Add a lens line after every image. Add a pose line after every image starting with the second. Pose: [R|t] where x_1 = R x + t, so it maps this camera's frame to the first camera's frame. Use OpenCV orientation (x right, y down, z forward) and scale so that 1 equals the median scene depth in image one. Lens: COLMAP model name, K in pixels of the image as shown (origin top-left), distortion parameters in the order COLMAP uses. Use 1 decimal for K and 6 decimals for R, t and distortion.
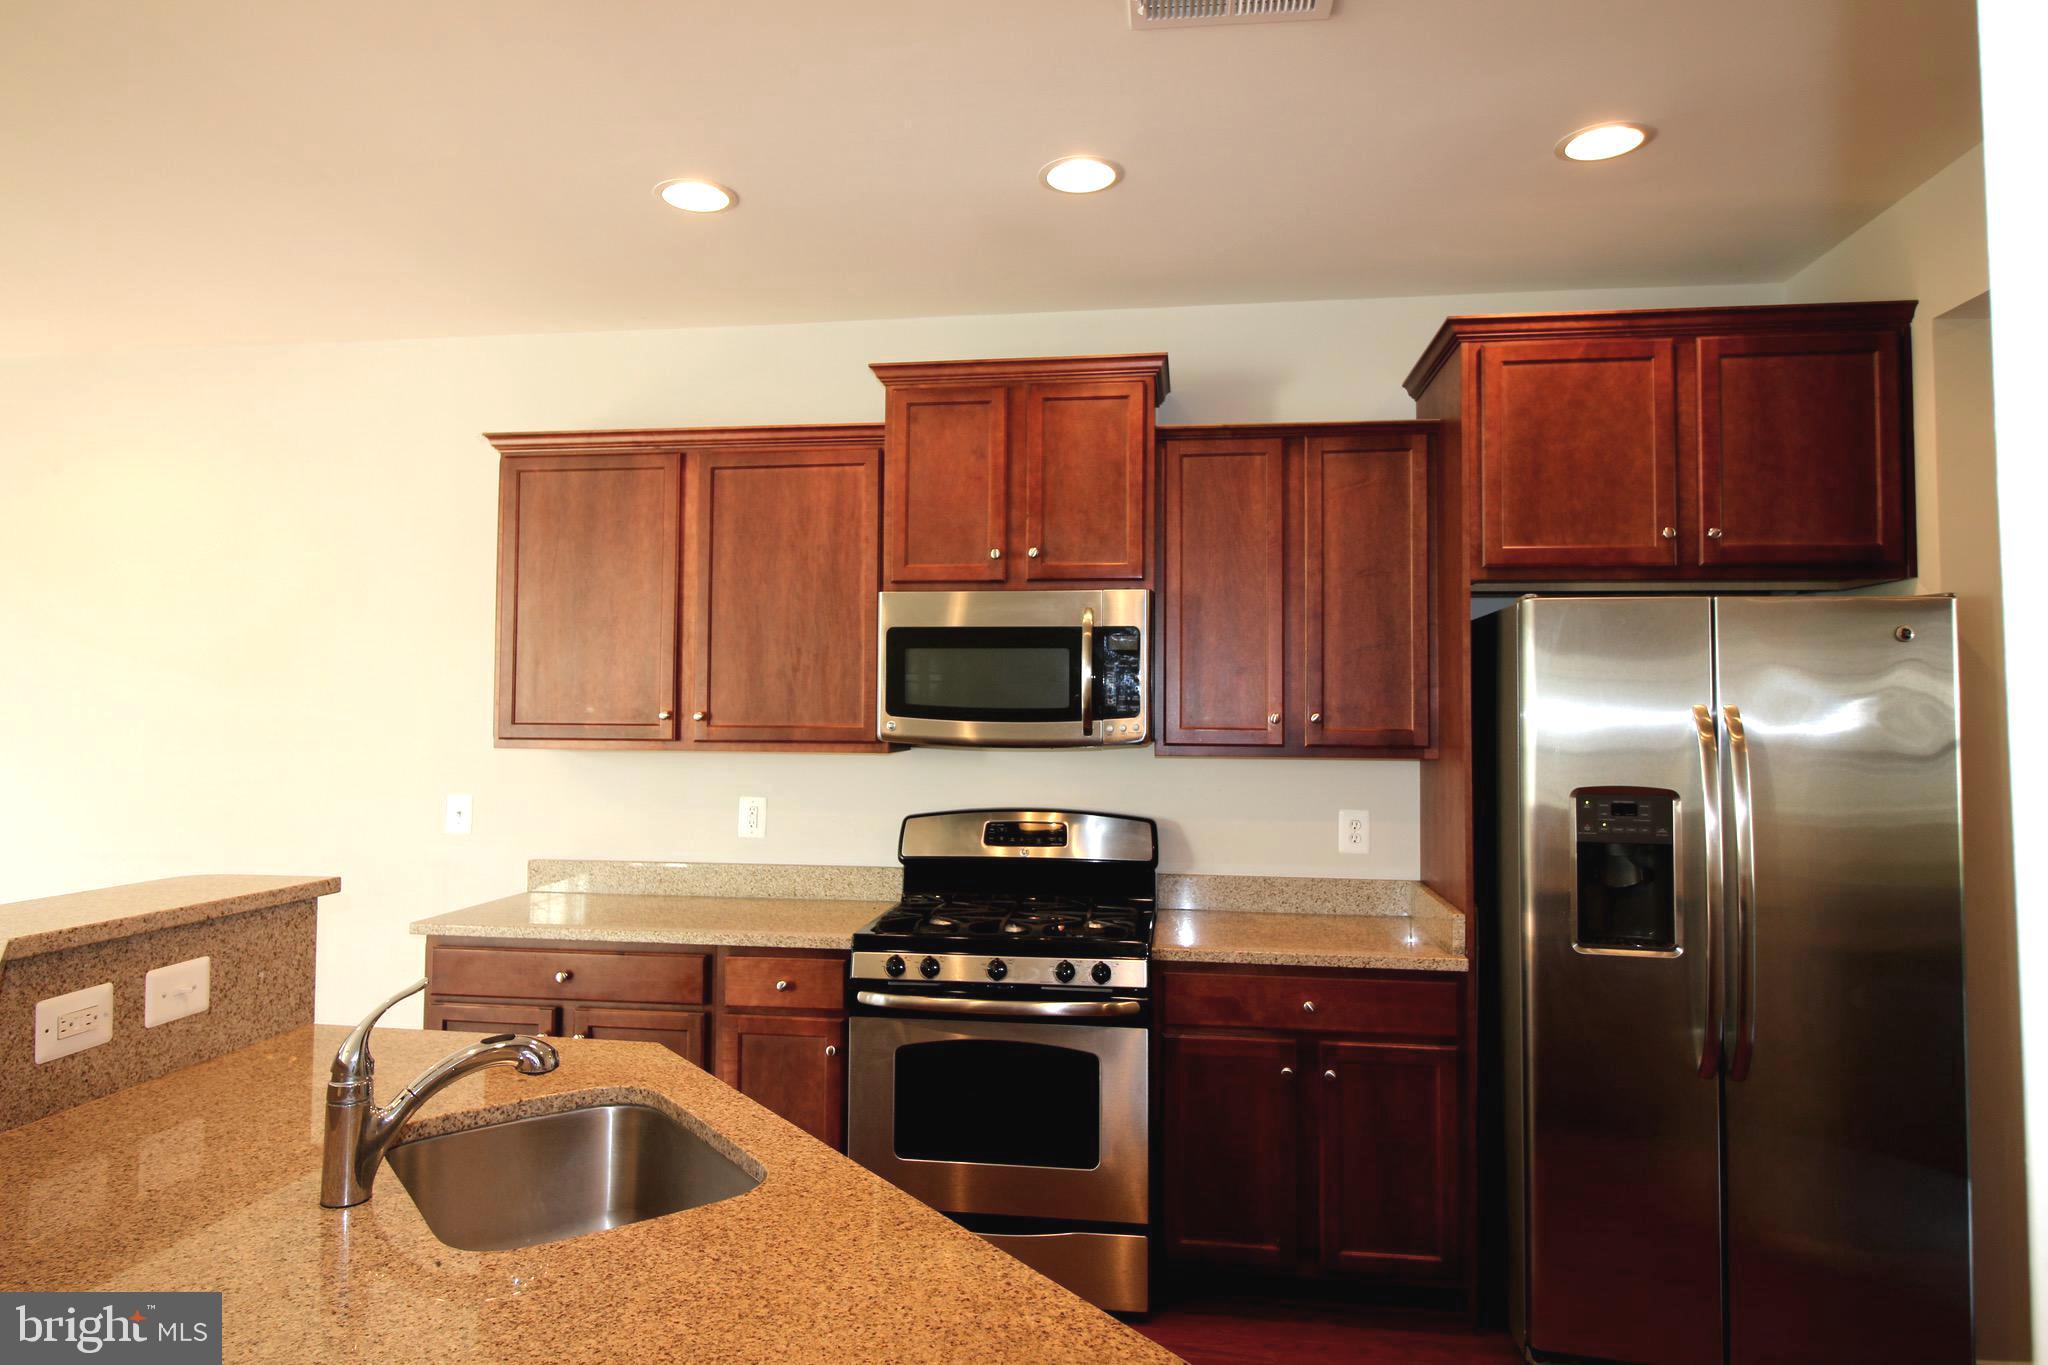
lens RADIAL K [[1198.5, 0, 1024.0], [0, 1198.5, 682.5], [0, 0, 1]] dist [-0.006608, -0.001398]
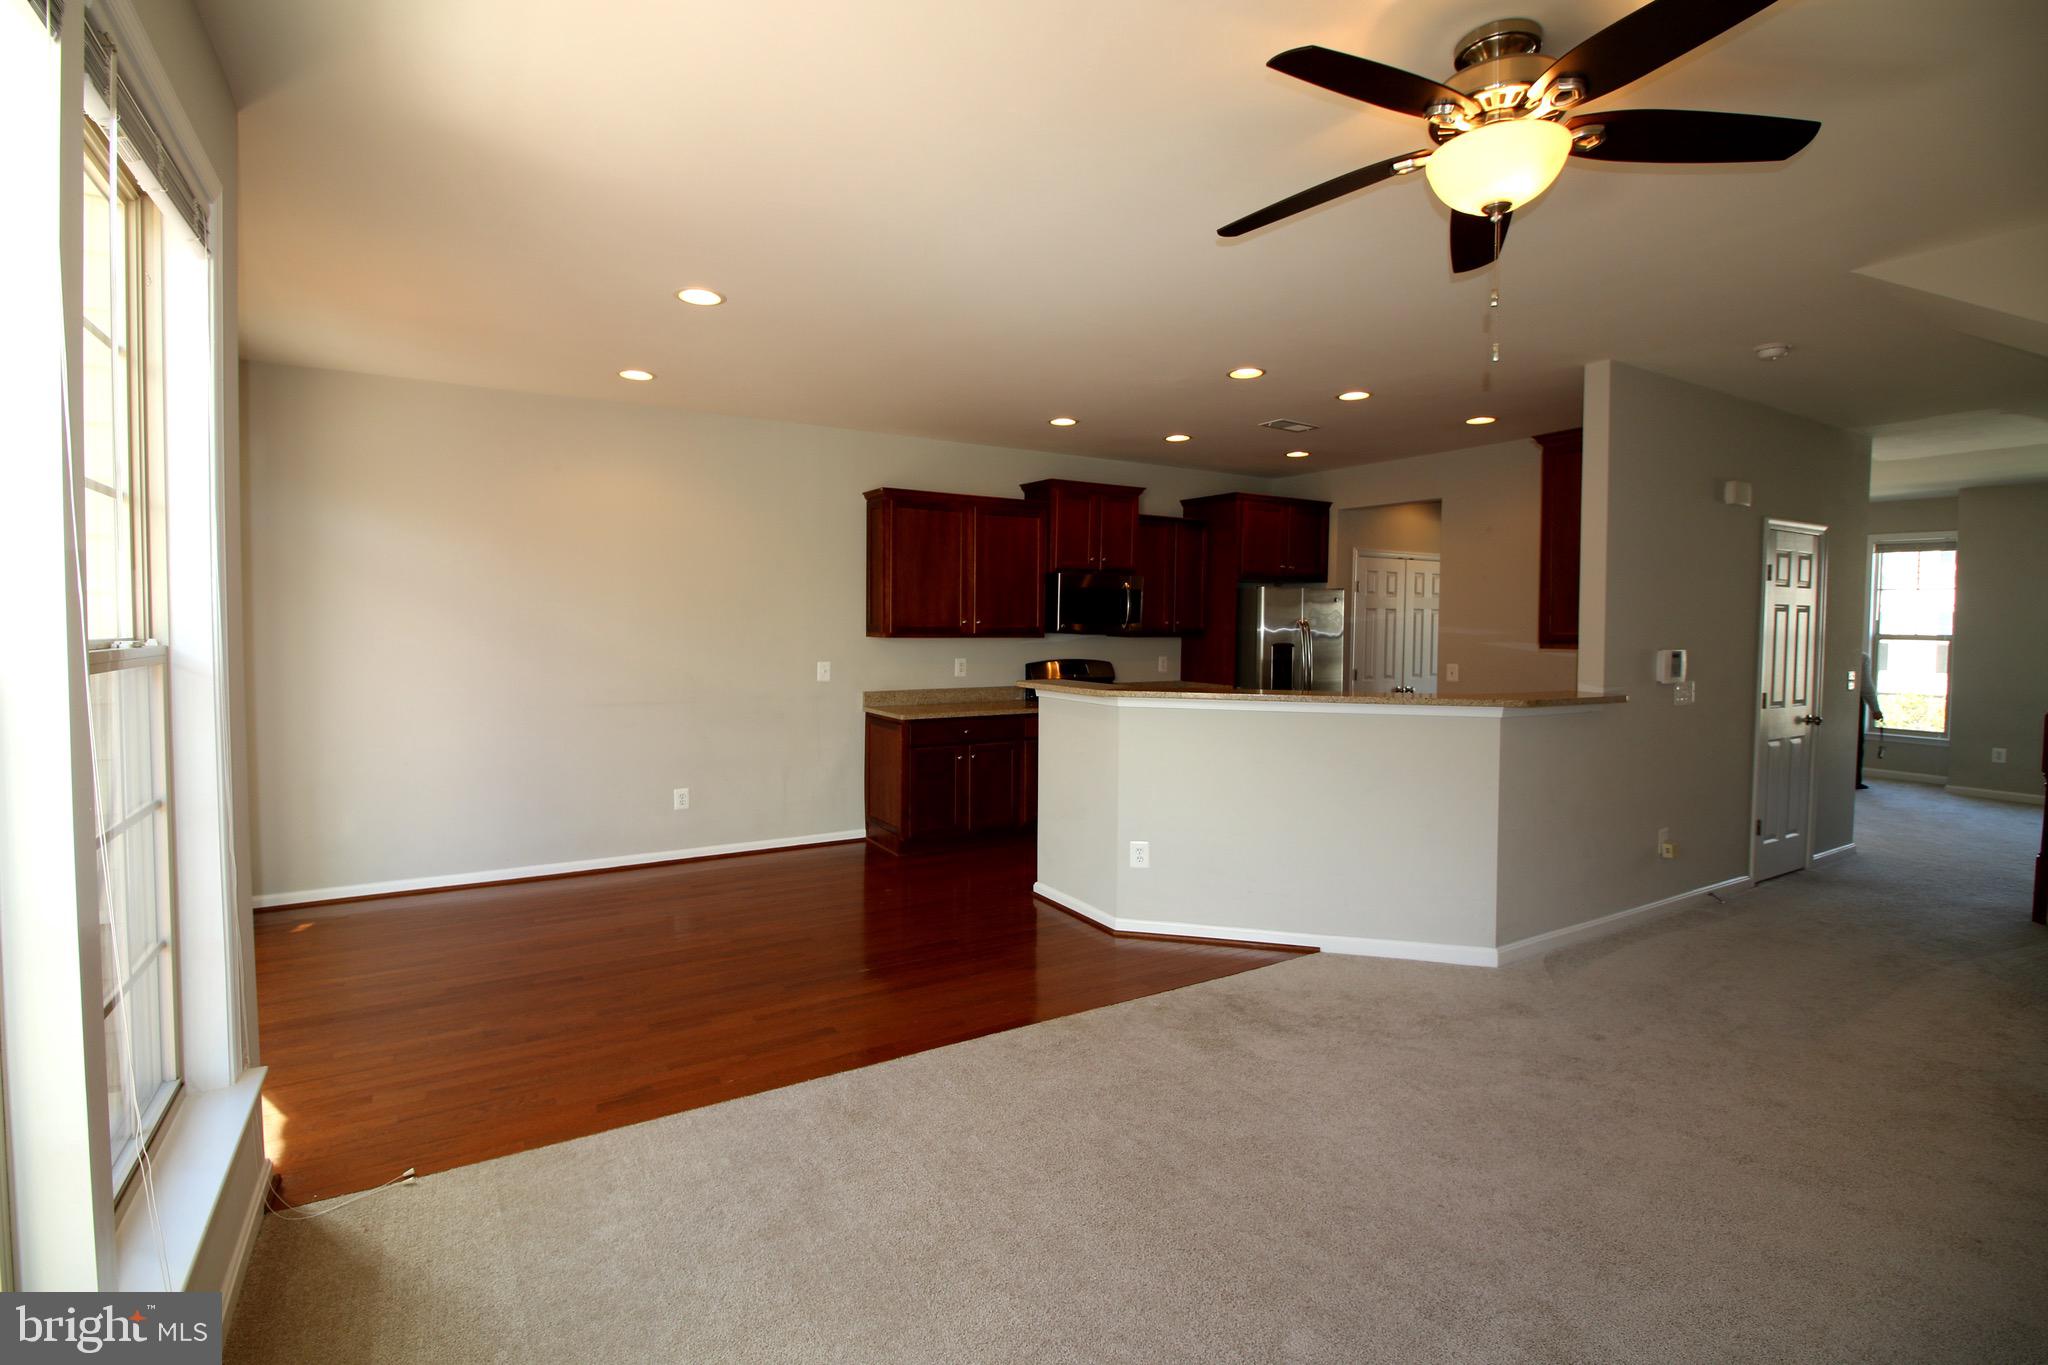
lens RADIAL K [[942.8, 0, 1014.9], [0, 942.8, 670.3], [0, 0, 1]] dist [-0.004783, -0.010838]
pose [[0.776033, -0.032981, 0.629829, -1.428120], [-0.022797, 0.996512, 0.080272, -0.028994], [-0.630280, -0.076652, 0.772575, -0.482133]]
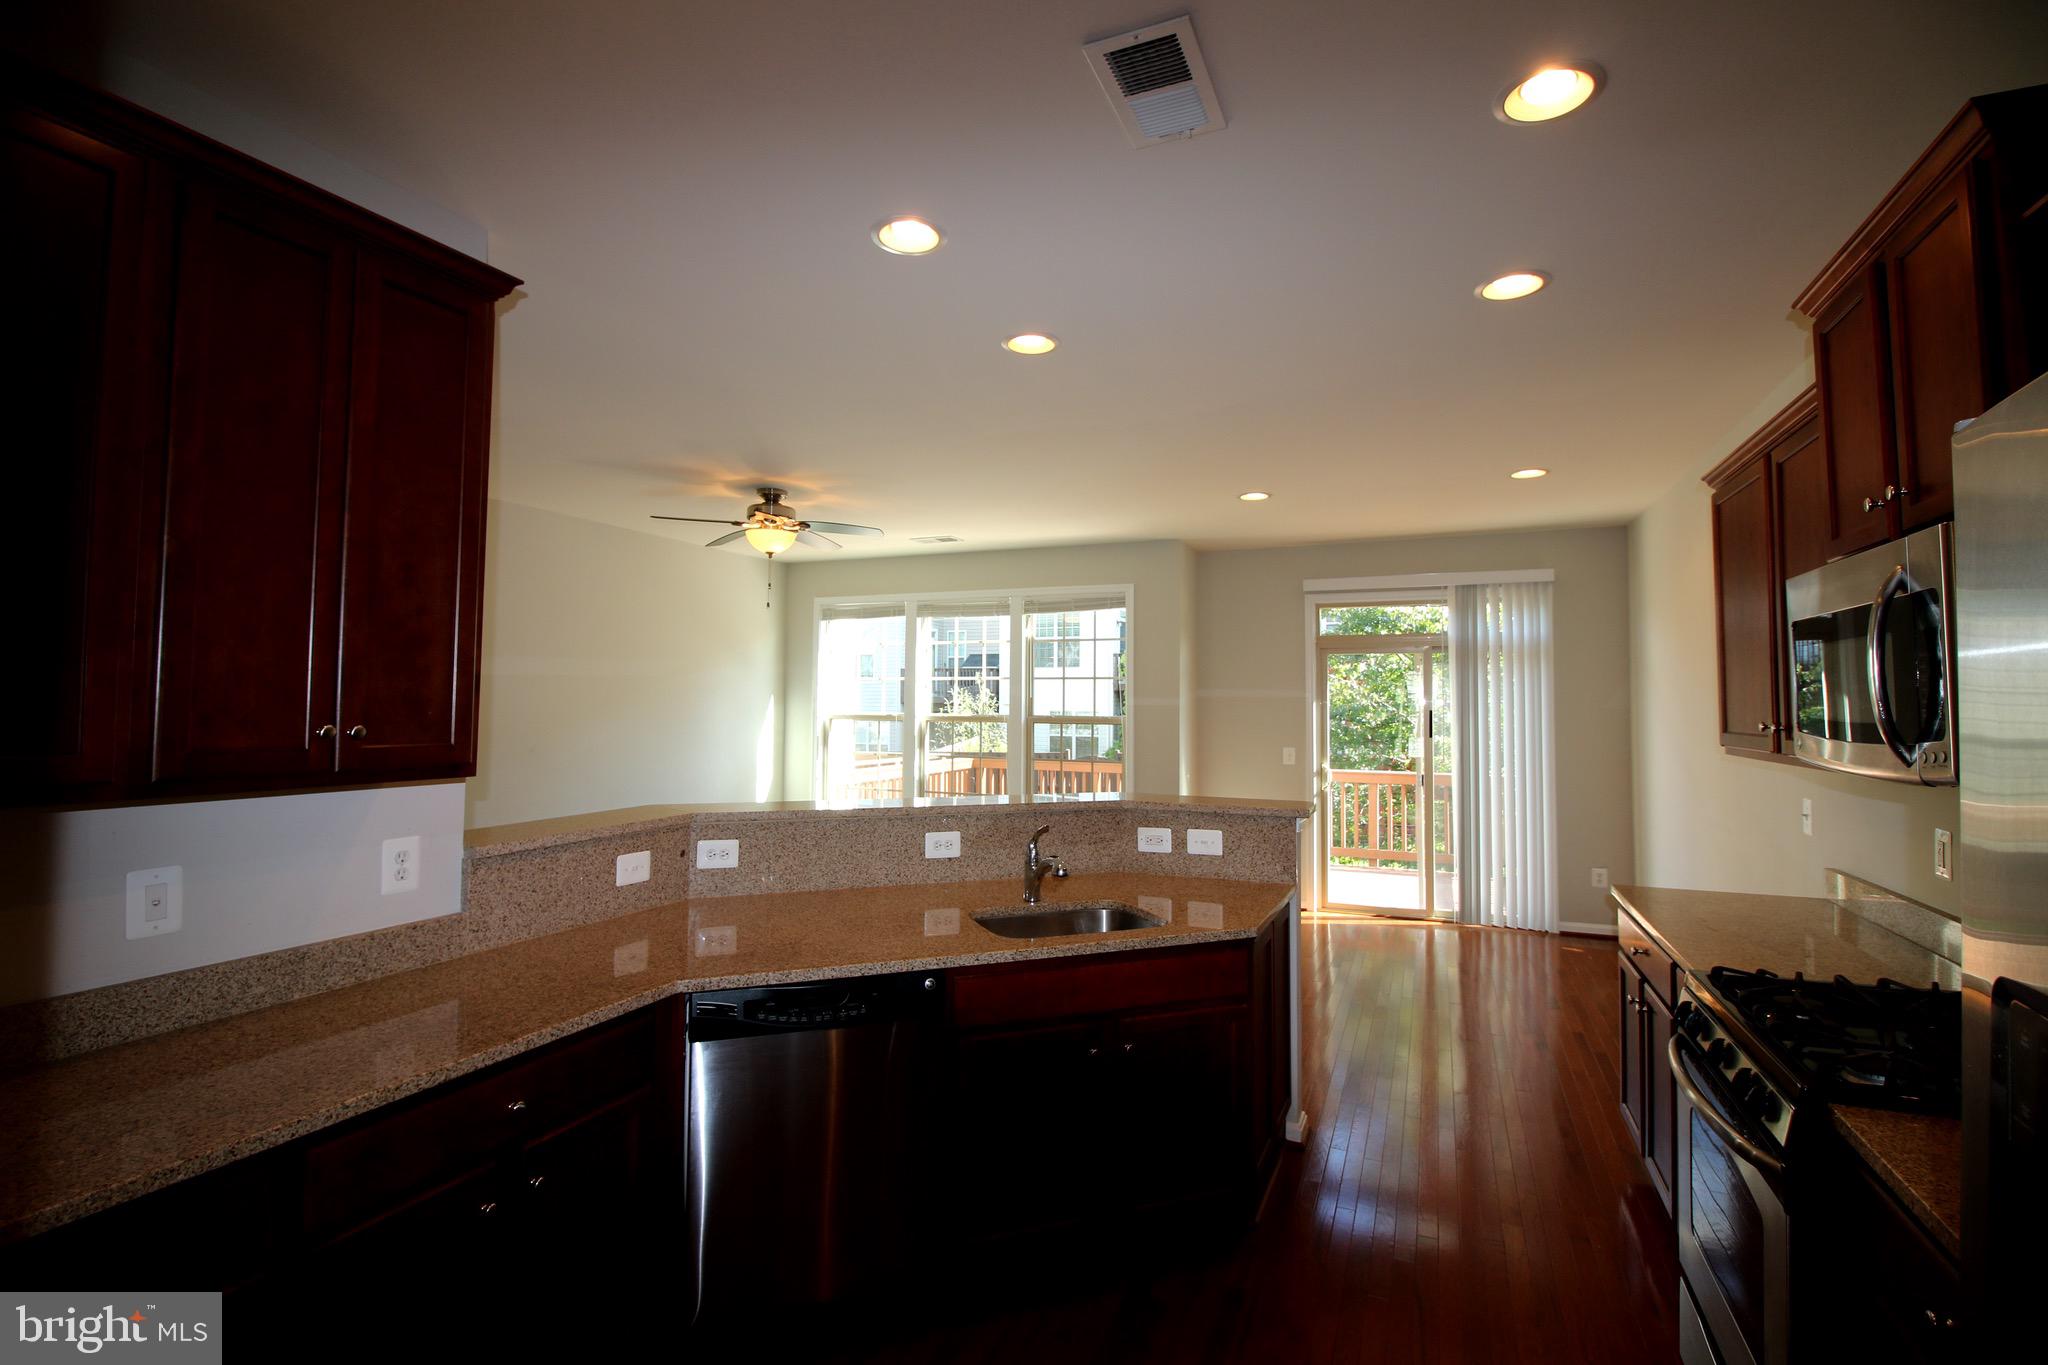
lens RADIAL K [[942.8, 0, 1014.9], [0, 942.8, 670.3], [0, 0, 1]] dist [-0.004783, -0.010838]
pose [[-0.283865, -0.041534, -0.957964, 0.648772], [0.020039, 0.998586, -0.049233, 0.009336], [0.958655, -0.033172, -0.282631, 0.687821]]
